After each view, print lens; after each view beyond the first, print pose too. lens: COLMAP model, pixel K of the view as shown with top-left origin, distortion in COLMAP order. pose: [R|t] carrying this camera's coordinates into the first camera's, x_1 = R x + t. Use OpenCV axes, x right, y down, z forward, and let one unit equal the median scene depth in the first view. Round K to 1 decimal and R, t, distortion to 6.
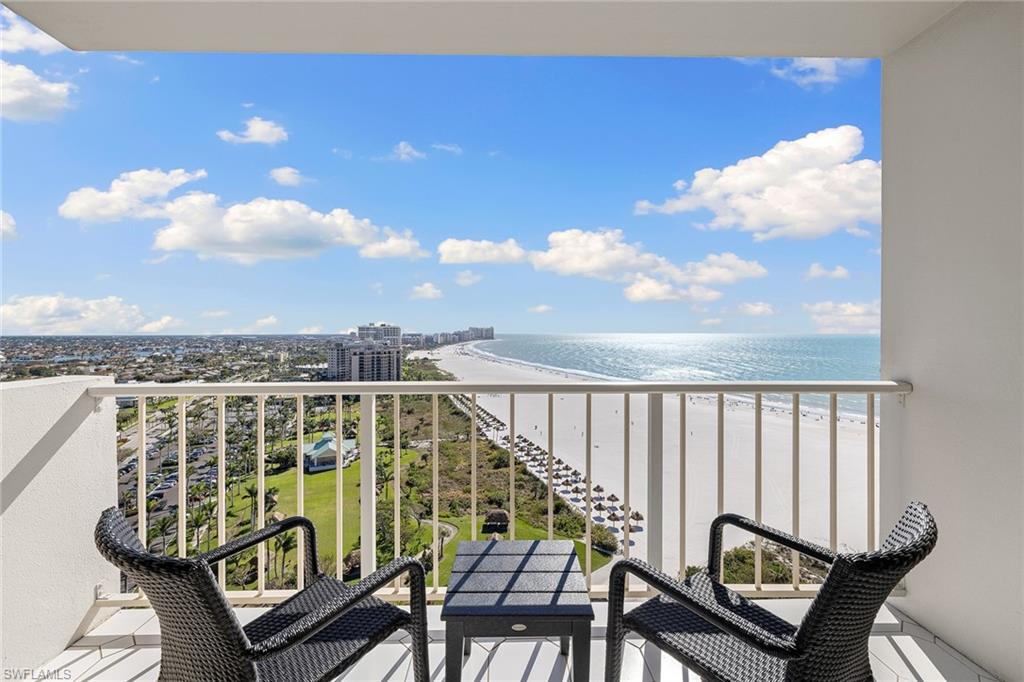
lens RADIAL K [[431.2, 0, 510.2], [0, 431.2, 339.9], [0, 0, 1]] dist [-0.001899, 0.000964]
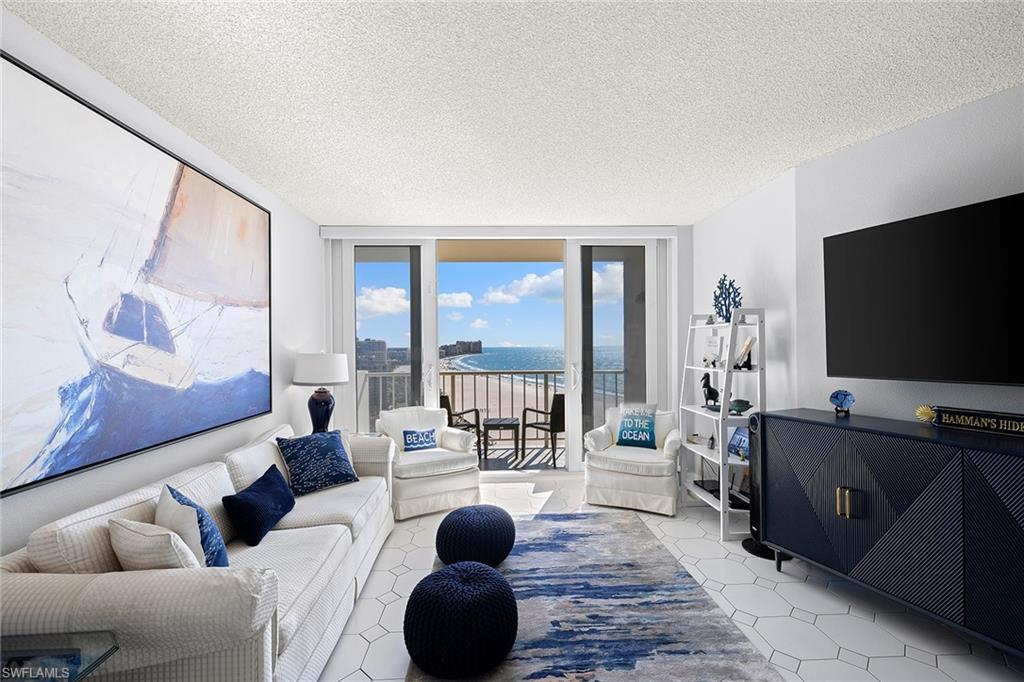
lens RADIAL K [[444.2, 0, 508.7], [0, 444.2, 345.8], [0, 0, 1]] dist [0.001303, 0.001025]
pose [[0.999724, -0.003678, 0.023189, -0.032890], [0.004096, 0.999829, -0.018008, -0.003073], [-0.023119, 0.018098, 0.999569, -0.169688]]
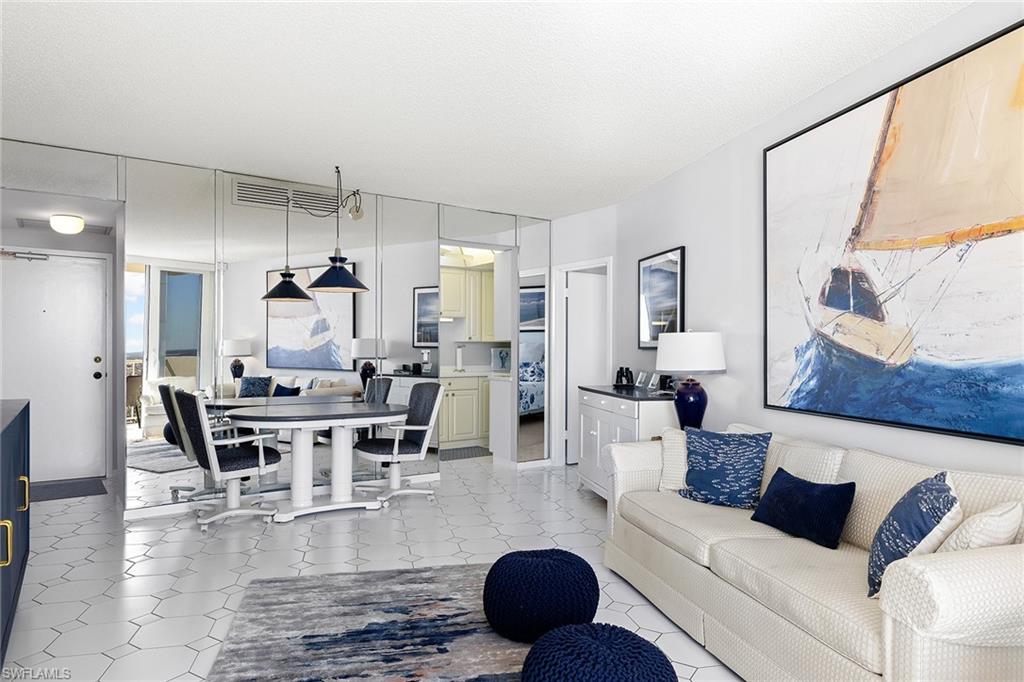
lens RADIAL K [[638.8, 0, 510.8], [0, 638.8, 349.4], [0, 0, 1]] dist [-0.001351, -0.000890]
pose [[-0.979553, 0.003015, -0.201165, -0.007945], [-0.001983, 0.999694, 0.024640, -0.000772], [0.201178, 0.024535, -0.979247, 0.057004]]
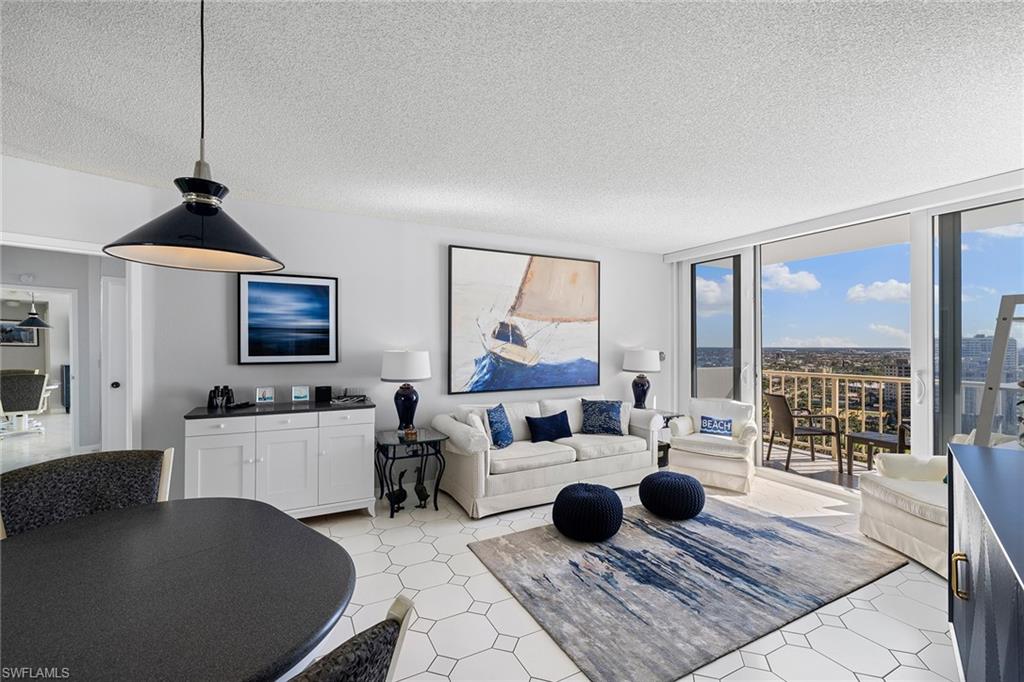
lens RADIAL K [[431.2, 0, 508.0], [0, 431.2, 343.8], [0, 0, 1]] dist [-0.001899, 0.000964]
pose [[0.435208, 0.002784, -0.900326, 0.084335], [-0.020964, 0.999755, -0.007043, -0.003763], [0.900086, 0.021939, 0.435160, -0.164722]]
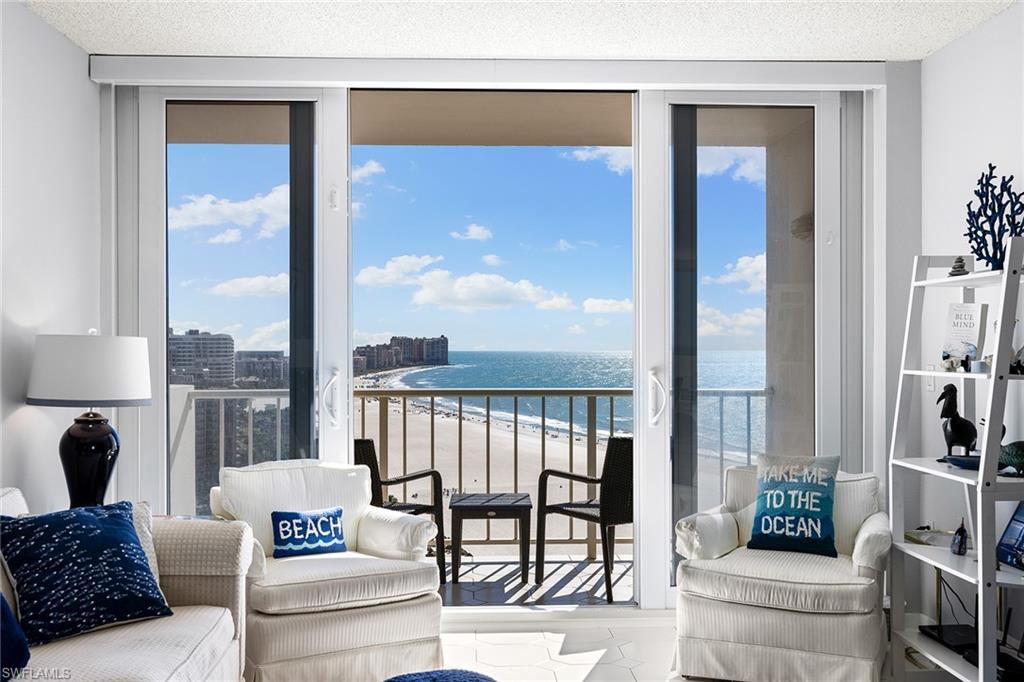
lens RADIAL K [[994.3, 0, 509.1], [0, 994.3, 344.5], [0, 0, 1]] dist [-0.001593, 0.000000]
pose [[0.999706, 0.003946, 0.023938, -0.032962], [-0.003412, 0.999745, -0.022302, 0.001771], [-0.024020, 0.022214, 0.999465, -0.170046]]
